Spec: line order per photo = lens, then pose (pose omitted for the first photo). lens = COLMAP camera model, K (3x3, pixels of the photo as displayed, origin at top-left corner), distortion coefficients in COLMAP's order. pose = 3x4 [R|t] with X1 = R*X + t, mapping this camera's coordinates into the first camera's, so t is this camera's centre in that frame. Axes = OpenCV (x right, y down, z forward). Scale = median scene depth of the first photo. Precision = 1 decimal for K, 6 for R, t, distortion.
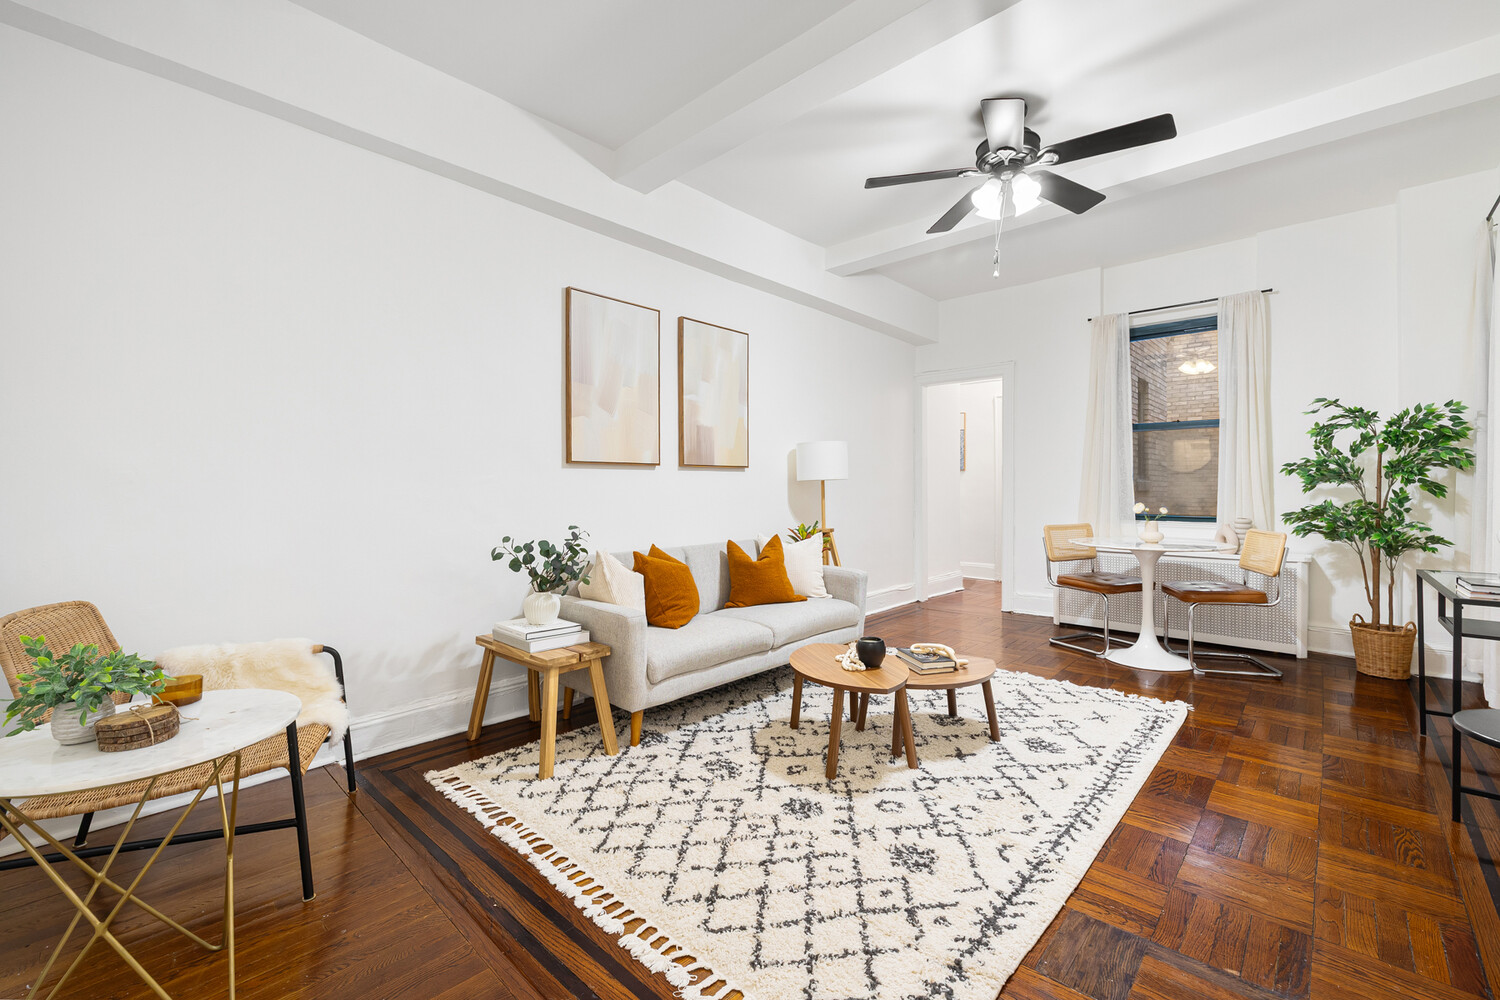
lens RADIAL K [[631.7, 0, 744.1], [0, 631.7, 492.7], [0, 0, 1]] dist [0.000085, -0.000392]
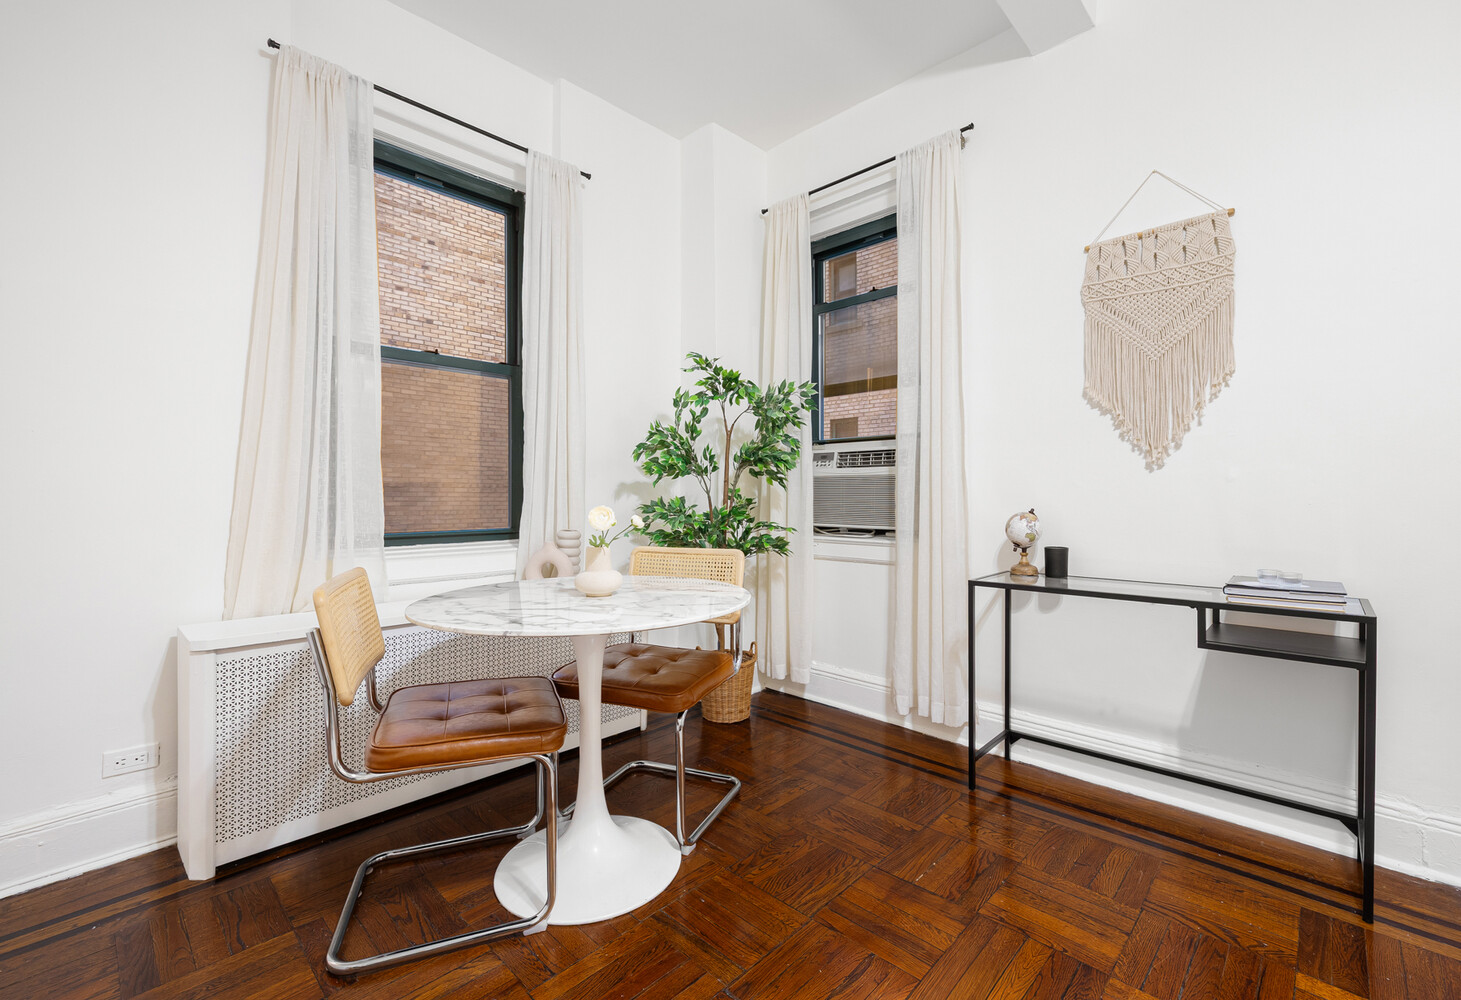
lens RADIAL K [[610.6, 0, 734.9], [0, 610.6, 492.8], [0, 0, 1]] dist [0.000214, 0.000104]
pose [[0.010423, 0.003387, 0.999940, 0.335078], [0.010460, 0.999939, -0.003496, 0.015520], [-0.999891, 0.010495, 0.010387, 1.390531]]
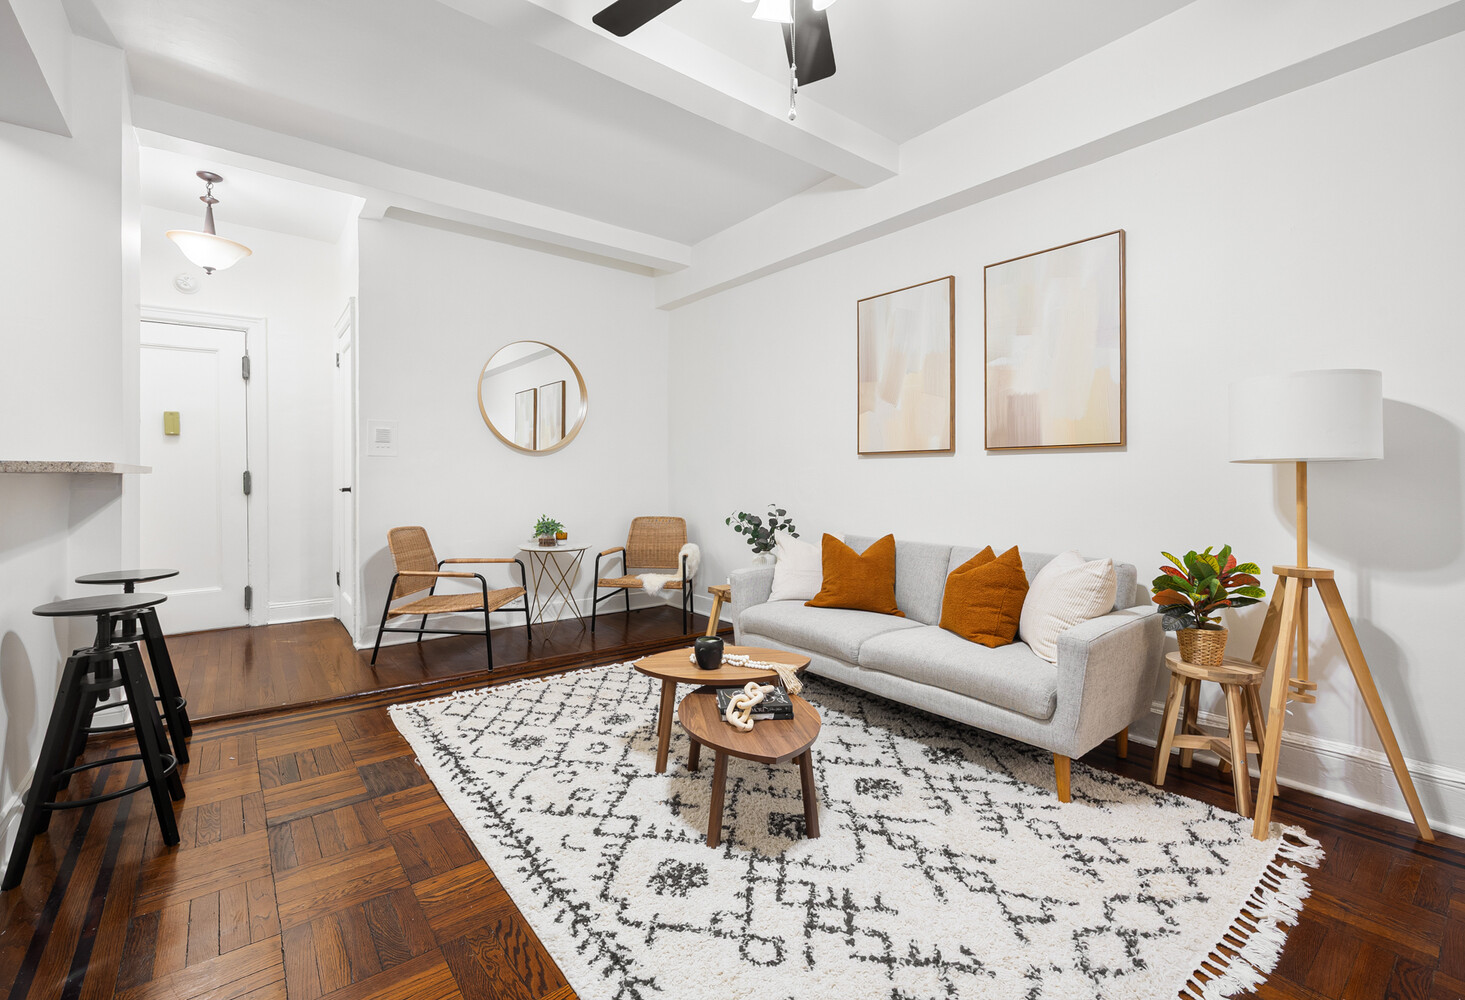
lens RADIAL K [[634.1, 0, 719.4], [0, 634.1, 468.2], [0, 0, 1]] dist [-0.000041, 0.000065]
pose [[-0.147942, -0.007963, -0.988964, 1.150190], [-0.011004, 0.999919, -0.006406, -0.013559], [0.988935, 0.009935, -0.148018, 1.174390]]
